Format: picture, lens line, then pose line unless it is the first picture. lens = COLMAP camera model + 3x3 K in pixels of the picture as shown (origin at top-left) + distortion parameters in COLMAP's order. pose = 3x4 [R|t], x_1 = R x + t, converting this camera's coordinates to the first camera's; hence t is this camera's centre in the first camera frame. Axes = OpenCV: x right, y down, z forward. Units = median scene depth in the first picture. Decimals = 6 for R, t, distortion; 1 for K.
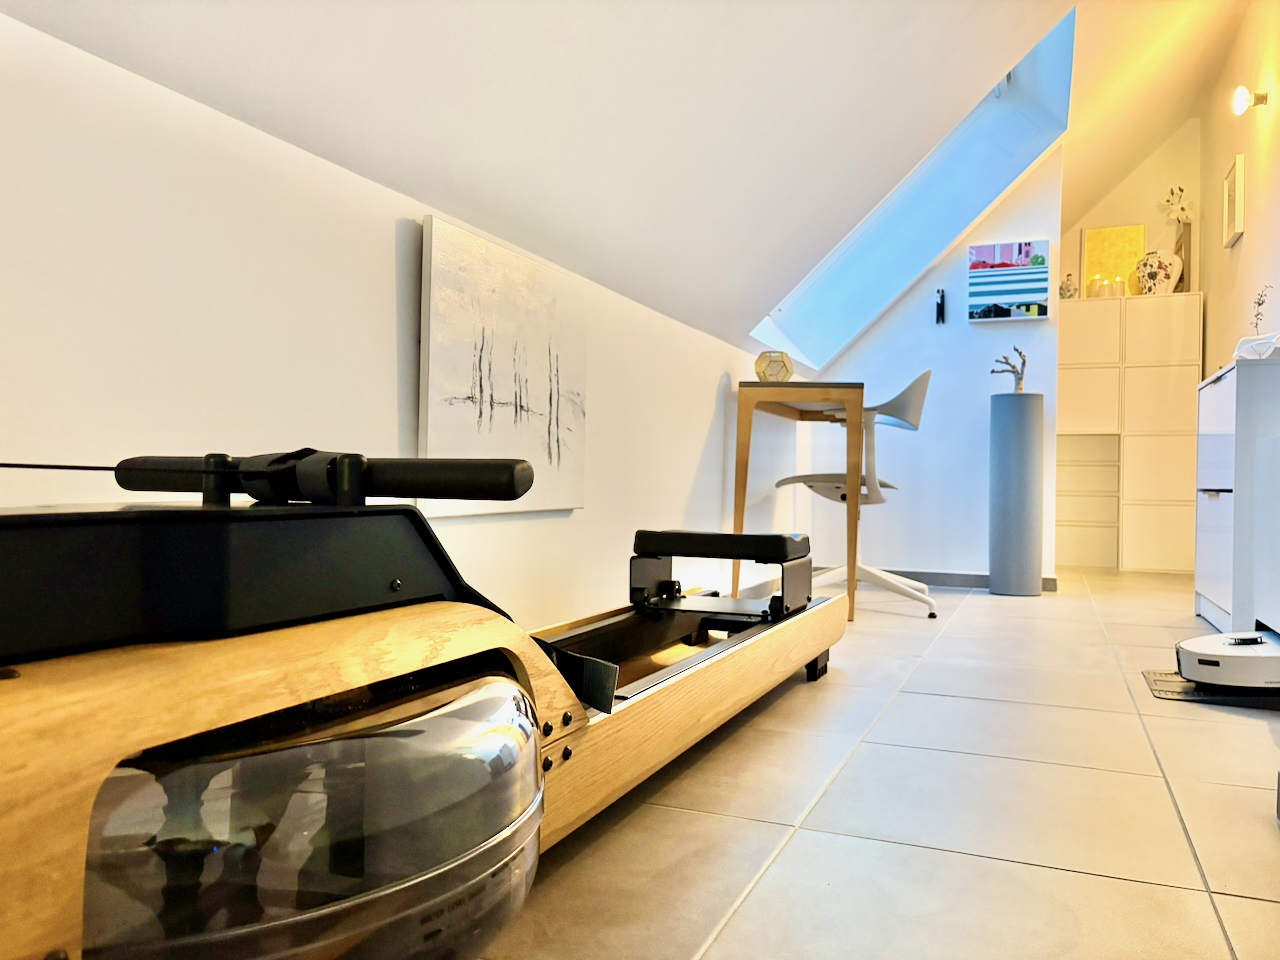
lens RADIAL K [[990.8, 0, 640.0], [0, 990.8, 480.0], [0, 0, 1]] dist [-0.008552, 0.005621]
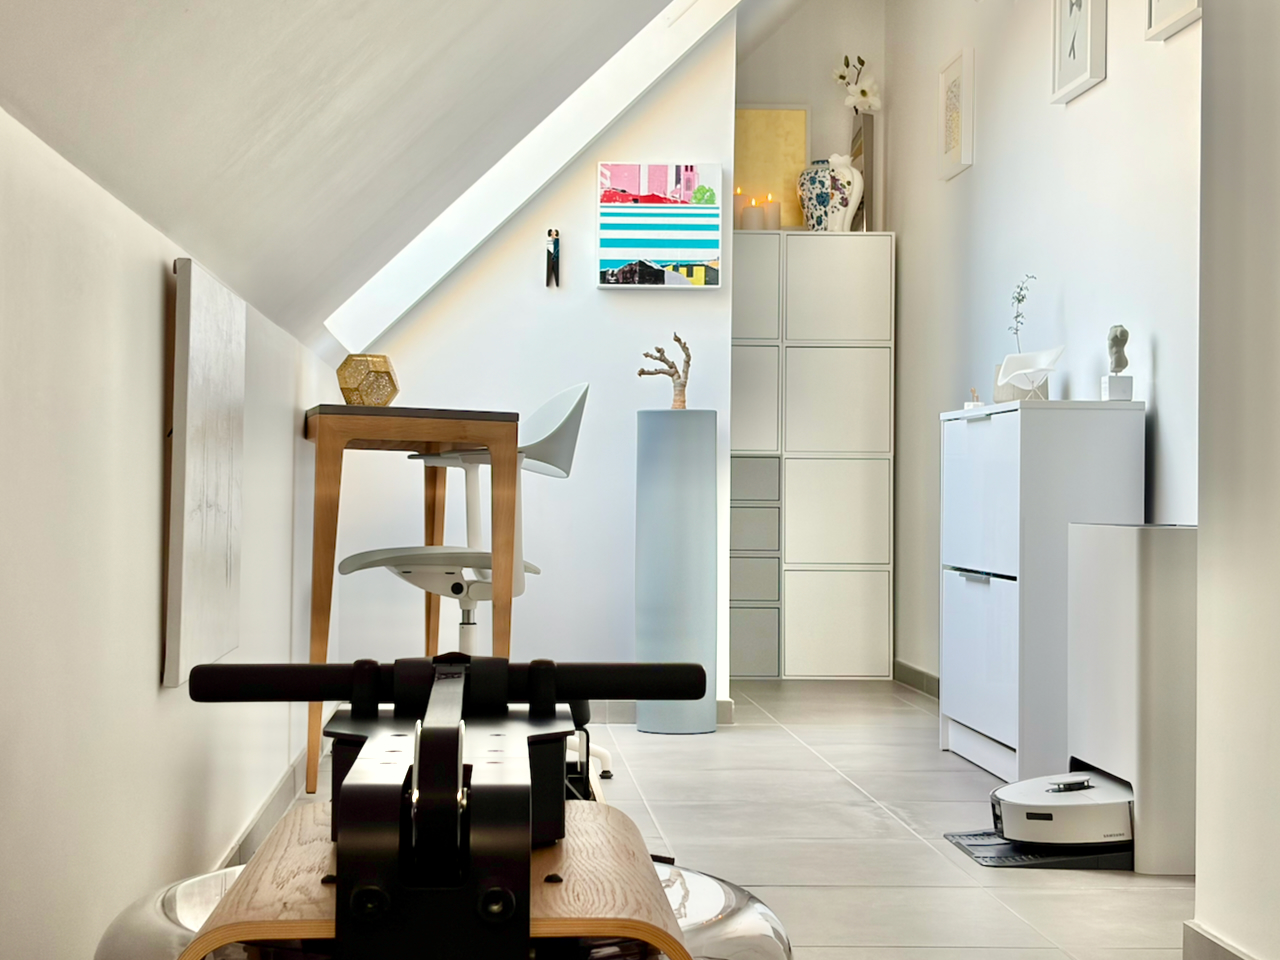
lens RADIAL K [[2149.2, 0, 640.0], [0, 2149.2, 480.0], [0, 0, 1]] dist [0.051874, 0.112702]
pose [[0.895248, -0.002754, 0.445559, -0.241140], [0.001665, 0.999995, 0.002835, -0.045243], [-0.445564, -0.001796, 0.895248, -0.202604]]
